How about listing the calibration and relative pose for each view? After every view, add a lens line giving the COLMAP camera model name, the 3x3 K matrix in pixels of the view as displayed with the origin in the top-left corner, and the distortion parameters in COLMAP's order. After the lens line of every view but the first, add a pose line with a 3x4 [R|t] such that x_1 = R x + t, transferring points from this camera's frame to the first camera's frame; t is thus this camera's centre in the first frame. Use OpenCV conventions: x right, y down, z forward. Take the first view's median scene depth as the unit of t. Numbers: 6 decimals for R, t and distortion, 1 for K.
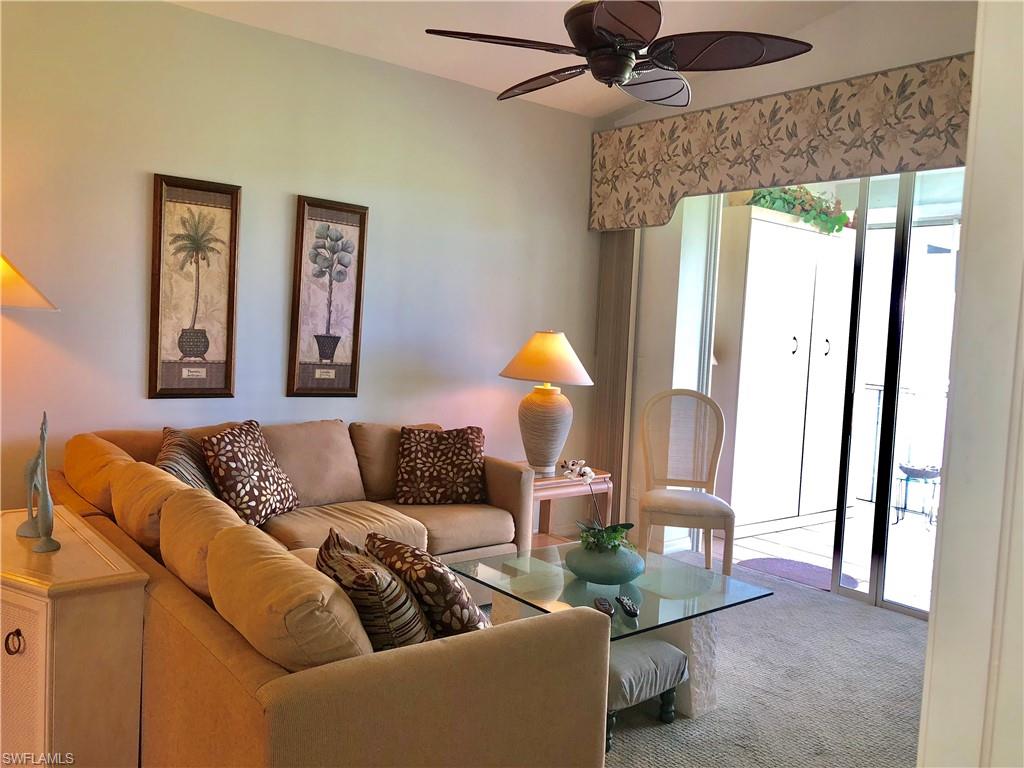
lens RADIAL K [[842.2, 0, 511.3], [0, 842.2, 376.2], [0, 0, 1]] dist [0.030703, -0.028443]
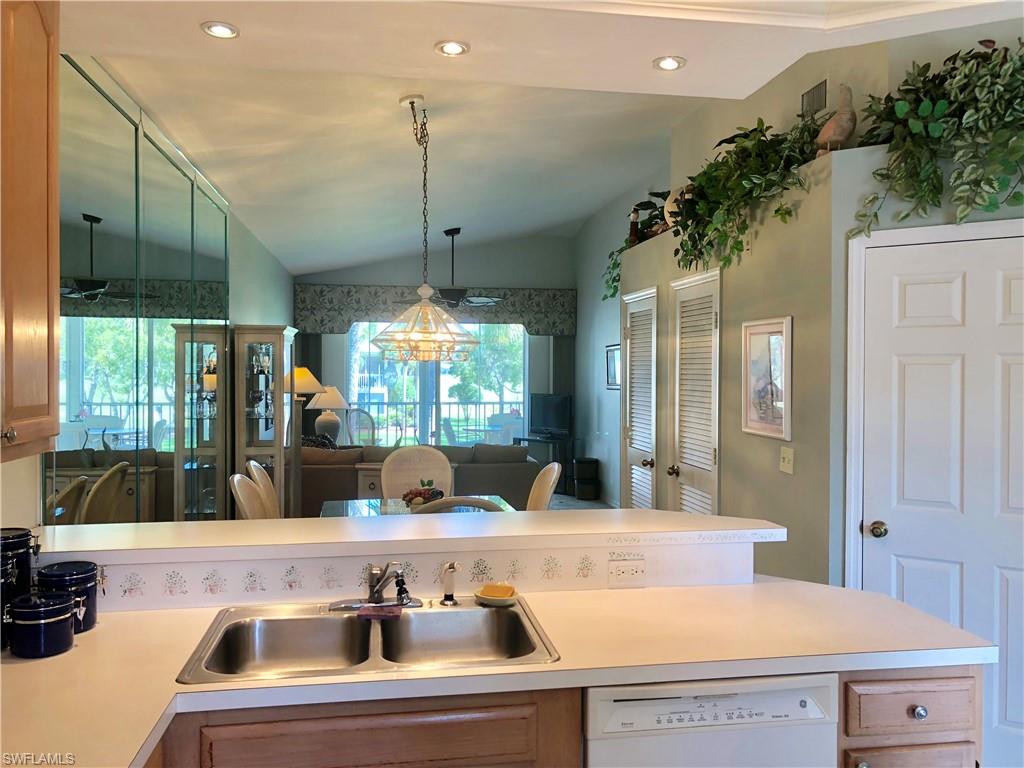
lens RADIAL K [[842.2, 0, 513.1], [0, 842.2, 383.2], [0, 0, 1]] dist [0.030703, -0.028443]
pose [[0.499189, -0.058429, 0.864521, -1.402344], [0.074135, 0.996945, 0.024572, -0.069063], [-0.863316, 0.051826, 0.501996, -0.430465]]
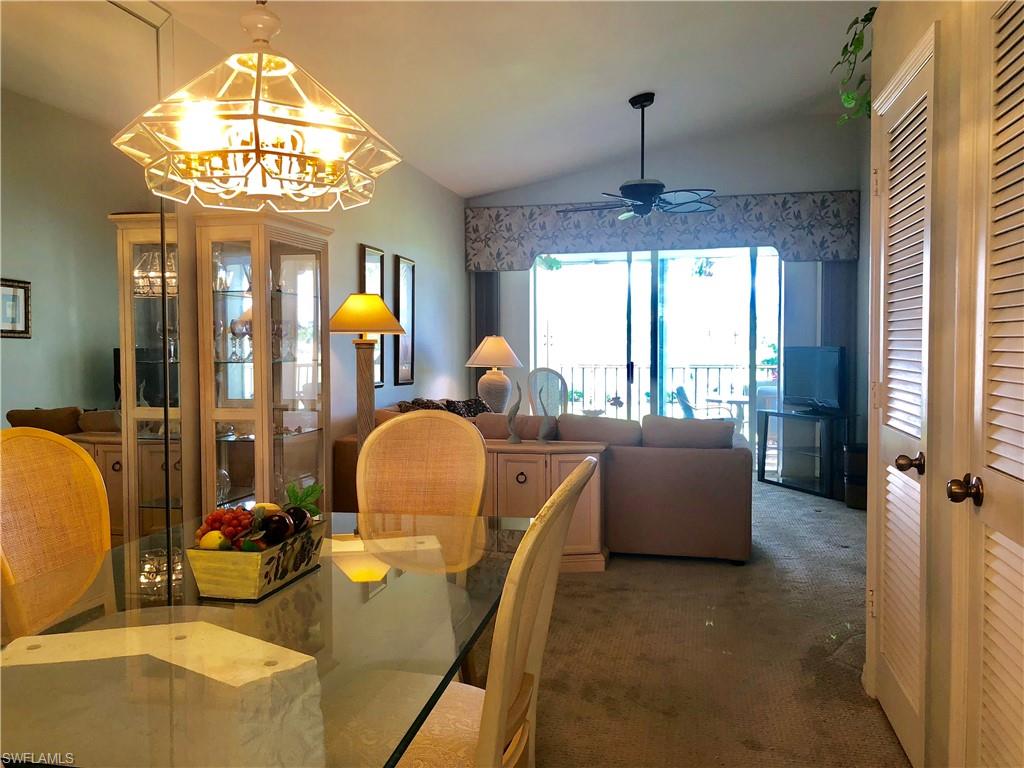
lens RADIAL K [[842.2, 0, 508.4], [0, 842.2, 381.5], [0, 0, 1]] dist [0.030703, -0.028443]
pose [[0.783928, -0.075342, 0.616263, -0.836270], [0.079409, 0.996624, 0.020831, 0.001958], [-0.615753, 0.032607, 0.787265, -0.258879]]
